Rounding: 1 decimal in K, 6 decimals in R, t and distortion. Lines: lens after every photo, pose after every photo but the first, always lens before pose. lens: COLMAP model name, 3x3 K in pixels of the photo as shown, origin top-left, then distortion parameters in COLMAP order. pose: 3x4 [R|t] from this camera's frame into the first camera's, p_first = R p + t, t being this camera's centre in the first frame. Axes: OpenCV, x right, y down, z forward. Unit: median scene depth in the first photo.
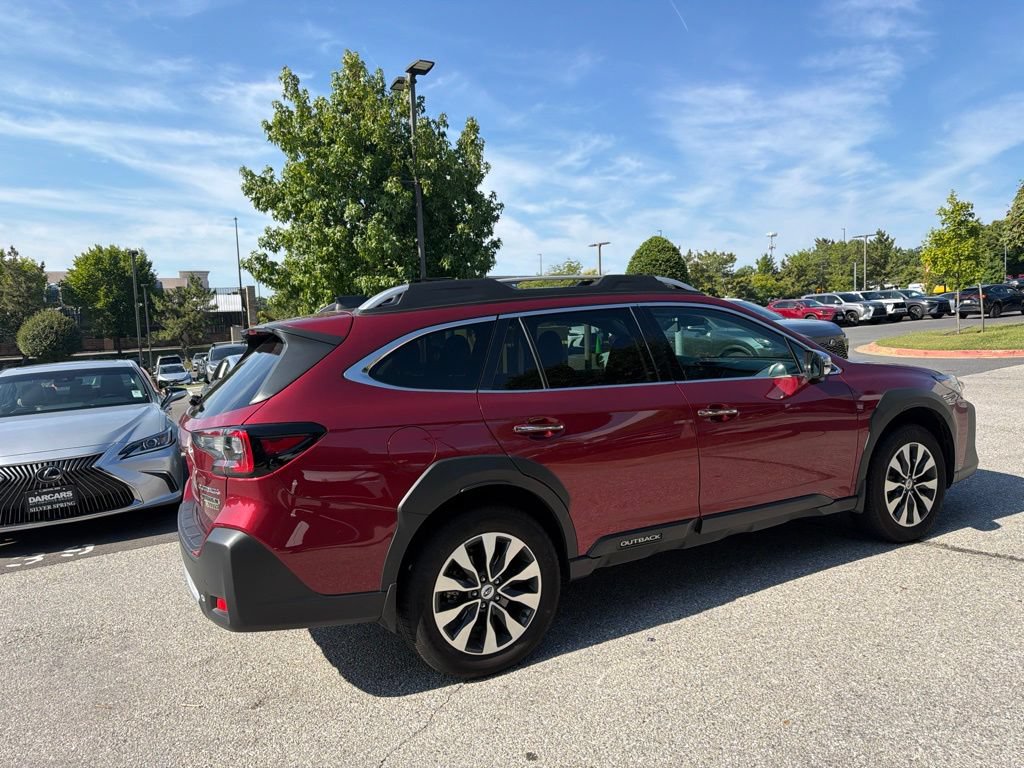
lens RADIAL K [[716.5, 0, 520.6], [0, 716.5, 382.3], [0, 0, 1]] dist [0.041262, -0.050349]
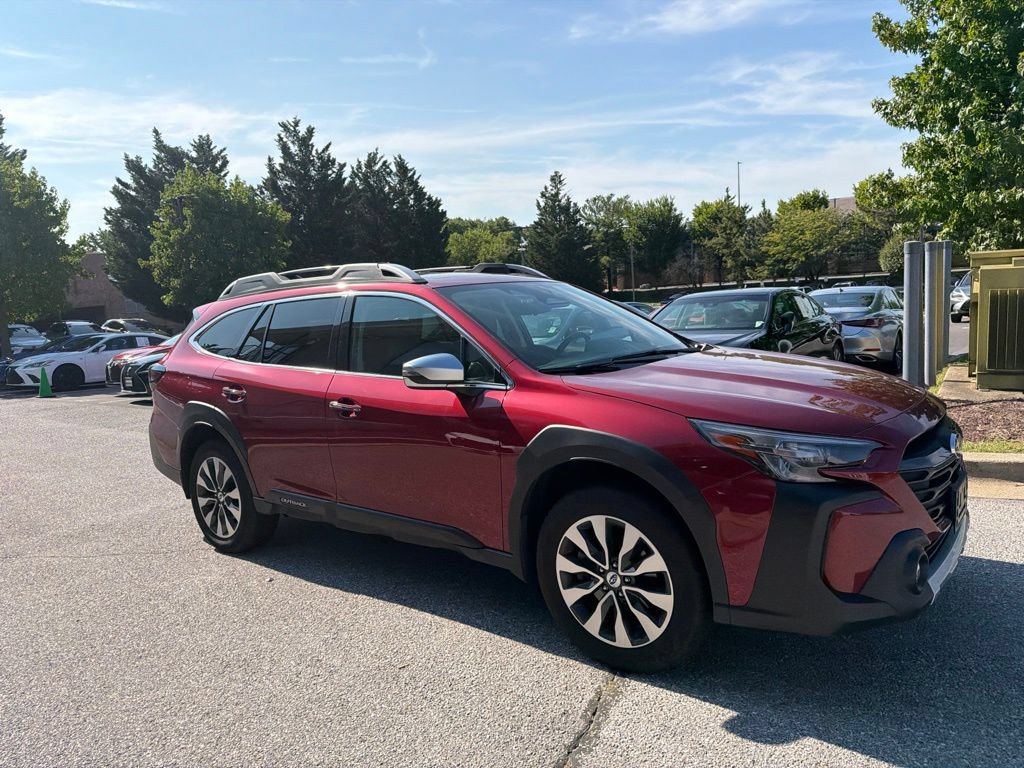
lens RADIAL K [[716.5, 0, 520.3], [0, 716.5, 387.3], [0, 0, 1]] dist [0.041262, -0.050349]
pose [[0.416231, 0.149721, -0.896847, 1.040205], [-0.035231, 0.988265, 0.148631, -0.116508], [0.908576, -0.030268, 0.416622, 0.664907]]
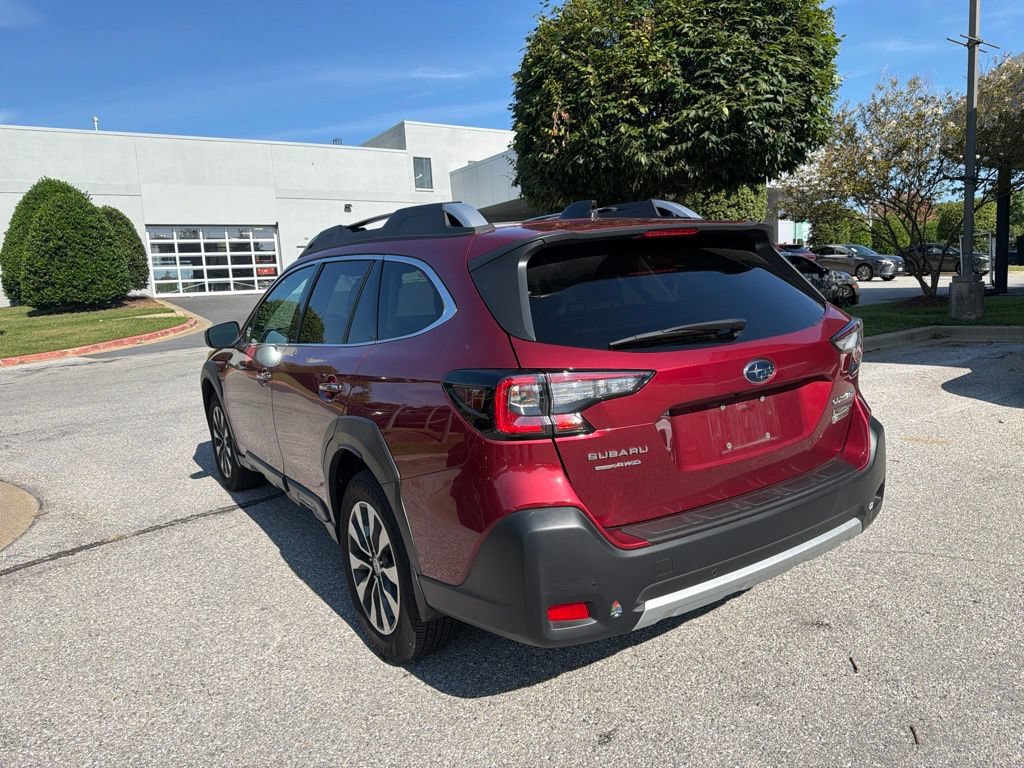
lens RADIAL K [[716.5, 0, 518.1], [0, 716.5, 390.0], [0, 0, 1]] dist [0.041262, -0.050349]
pose [[-0.091774, -0.092287, 0.991494, -0.844476], [0.150975, 0.982896, 0.105461, -0.010873], [-0.984268, 0.159369, -0.076271, 0.963455]]
